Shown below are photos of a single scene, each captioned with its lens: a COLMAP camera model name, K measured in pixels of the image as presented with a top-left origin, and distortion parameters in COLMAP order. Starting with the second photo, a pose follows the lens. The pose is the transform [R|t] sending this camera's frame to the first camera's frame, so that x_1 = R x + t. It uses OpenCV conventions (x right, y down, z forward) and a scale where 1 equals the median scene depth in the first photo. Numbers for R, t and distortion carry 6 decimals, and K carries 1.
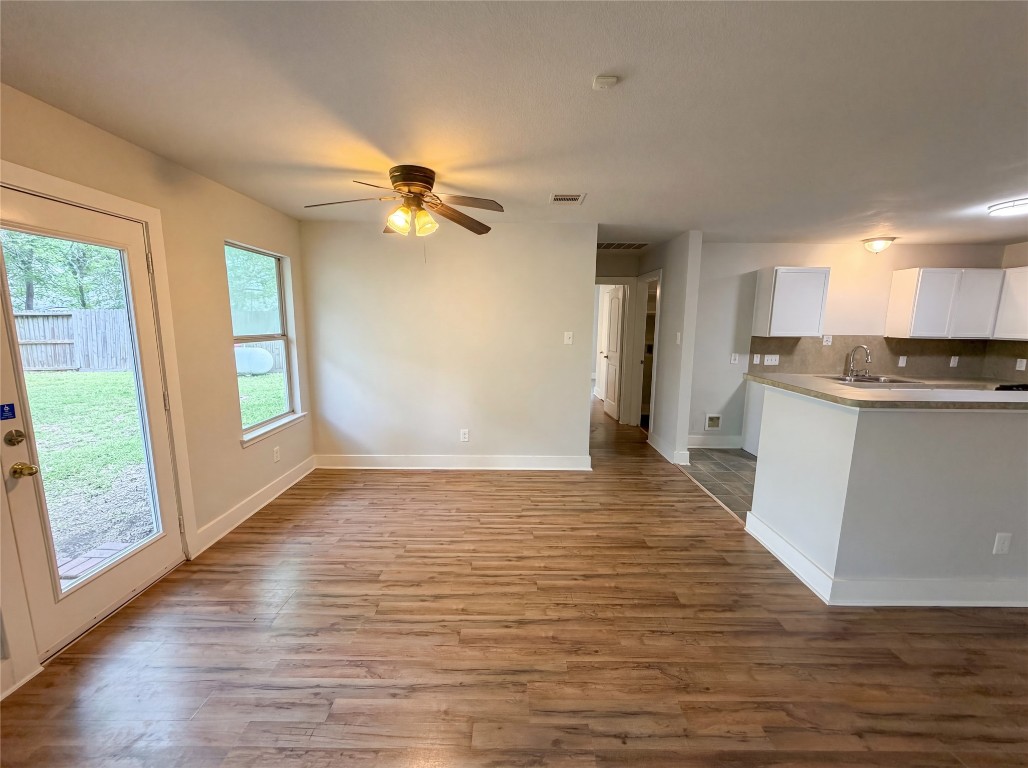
lens RADIAL K [[408.5, 0, 510.8], [0, 408.5, 384.1], [0, 0, 1]] dist [-0.001548, 0.000075]
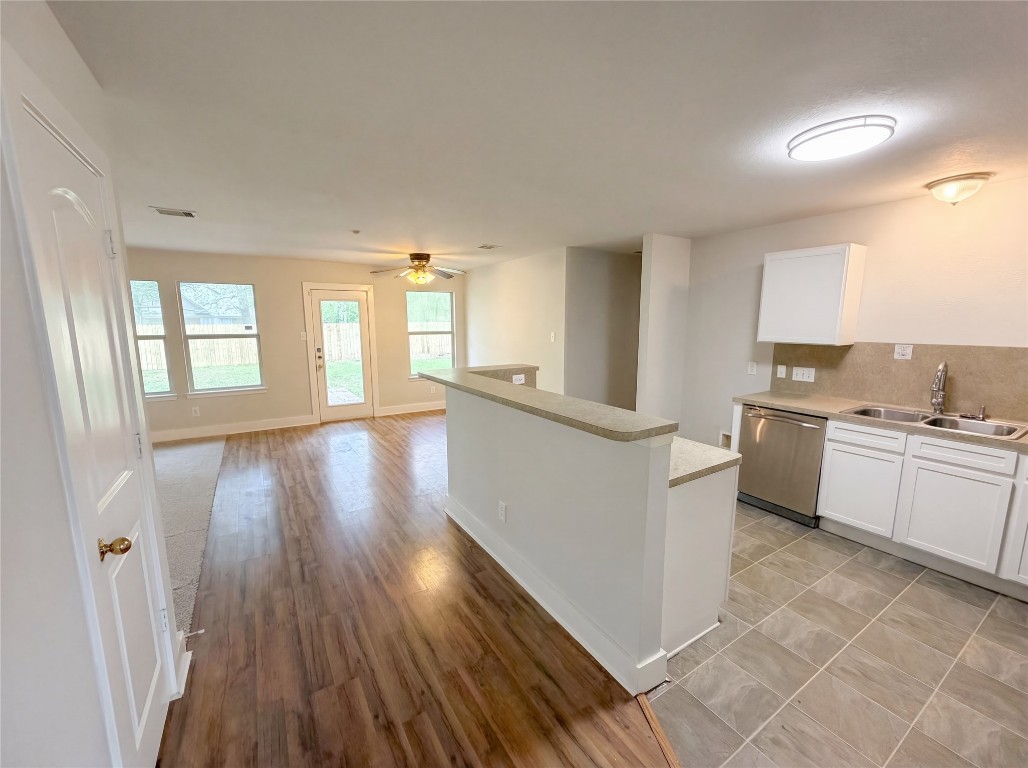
lens RADIAL K [[408.5, 0, 510.8], [0, 408.5, 384.1], [0, 0, 1]] dist [-0.001548, 0.000075]
pose [[0.534814, 0.119123, -0.836531, 0.987289], [-0.121192, 0.990591, 0.063581, -0.025188], [0.836233, 0.067377, 0.544219, 0.156810]]
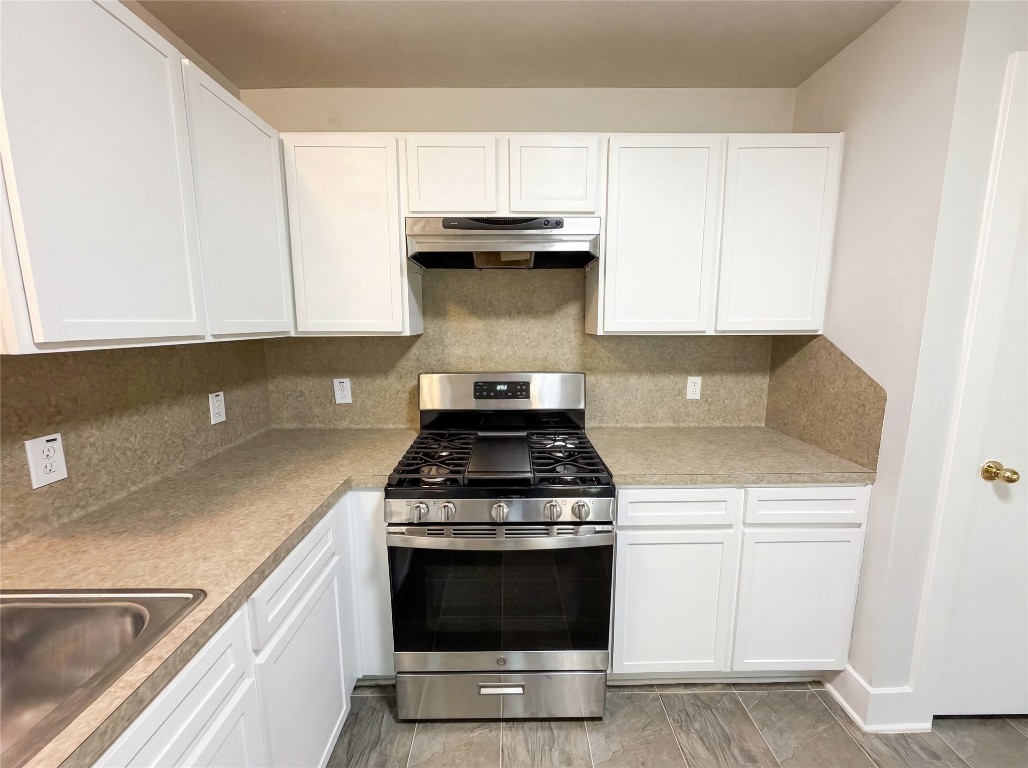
lens RADIAL K [[408.5, 0, 510.8], [0, 408.5, 384.1], [0, 0, 1]] dist [-0.001548, 0.000075]
pose [[-0.015768, -0.158942, 0.987162, 0.761892], [0.156895, 0.974661, 0.159435, -0.091472], [-0.987489, 0.157395, 0.009569, 0.762402]]
